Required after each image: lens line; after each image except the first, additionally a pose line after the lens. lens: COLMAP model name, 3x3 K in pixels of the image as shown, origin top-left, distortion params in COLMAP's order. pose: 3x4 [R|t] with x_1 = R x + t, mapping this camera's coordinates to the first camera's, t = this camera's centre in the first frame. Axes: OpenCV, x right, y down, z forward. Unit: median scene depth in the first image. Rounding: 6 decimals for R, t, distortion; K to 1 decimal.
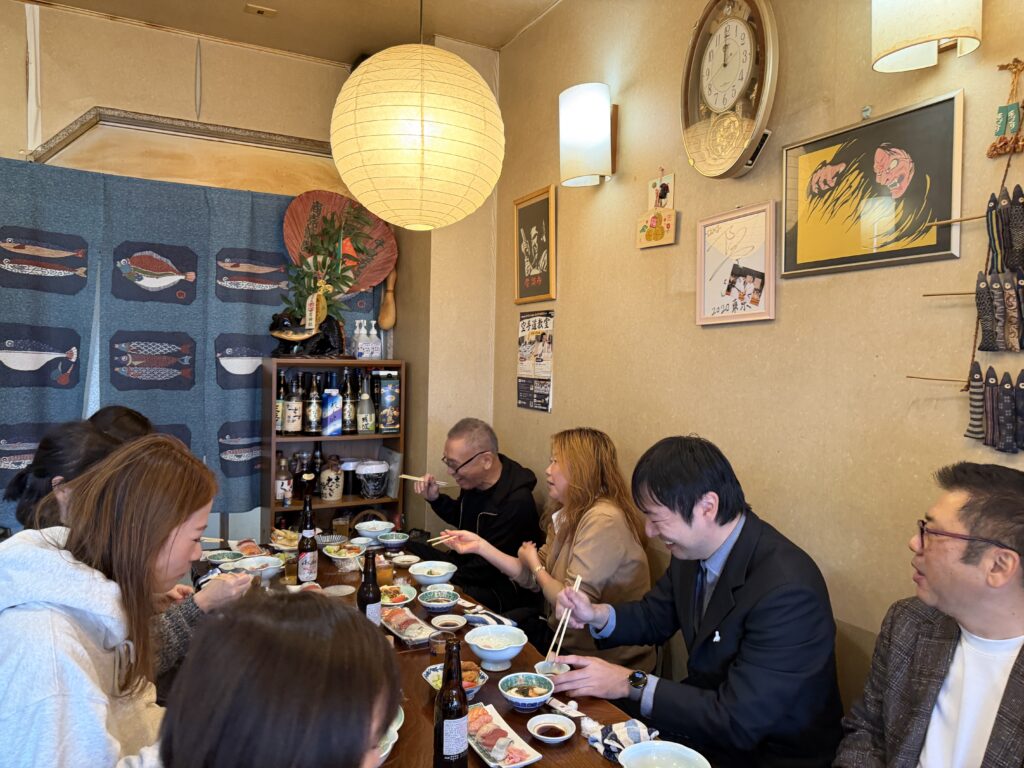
lens RADIAL K [[714.1, 0, 547.7], [0, 714.1, 395.5], [0, 0, 1]] dist [0.012215, -0.028412]
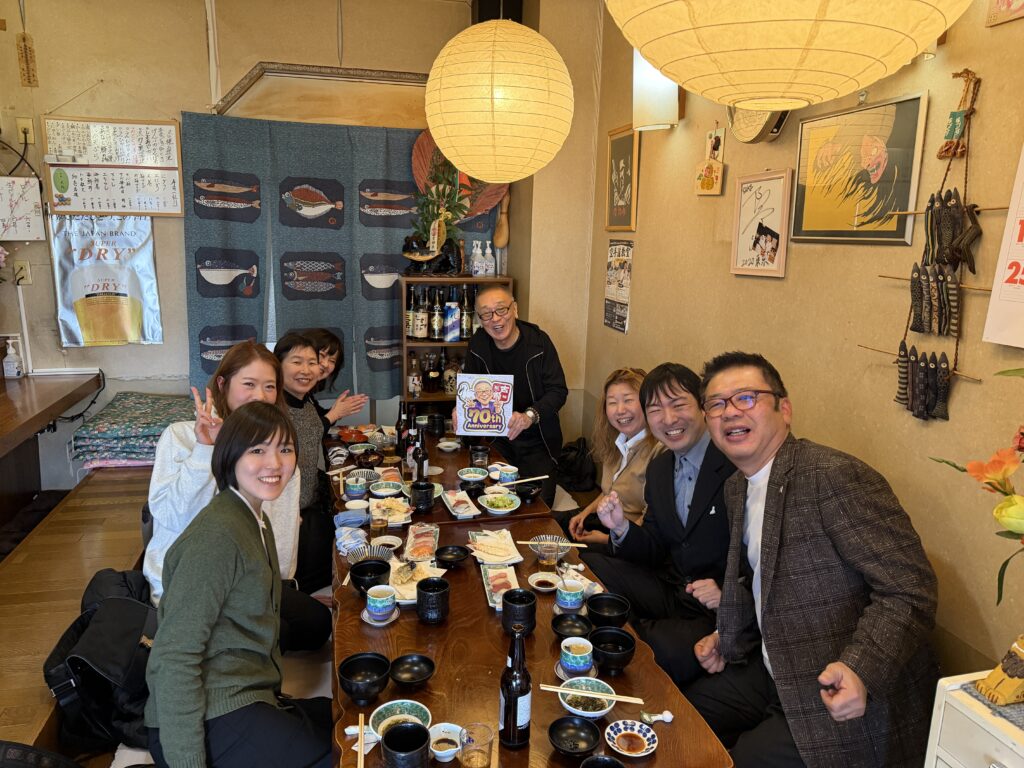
lens RADIAL K [[714.1, 0, 544.5], [0, 714.1, 402.3], [0, 0, 1]] dist [0.012215, -0.028412]
pose [[0.971533, 0.063944, -0.228111, 0.139698], [-0.022902, 0.983725, 0.178217, -0.066812], [0.235794, -0.167919, 0.957186, -0.131791]]
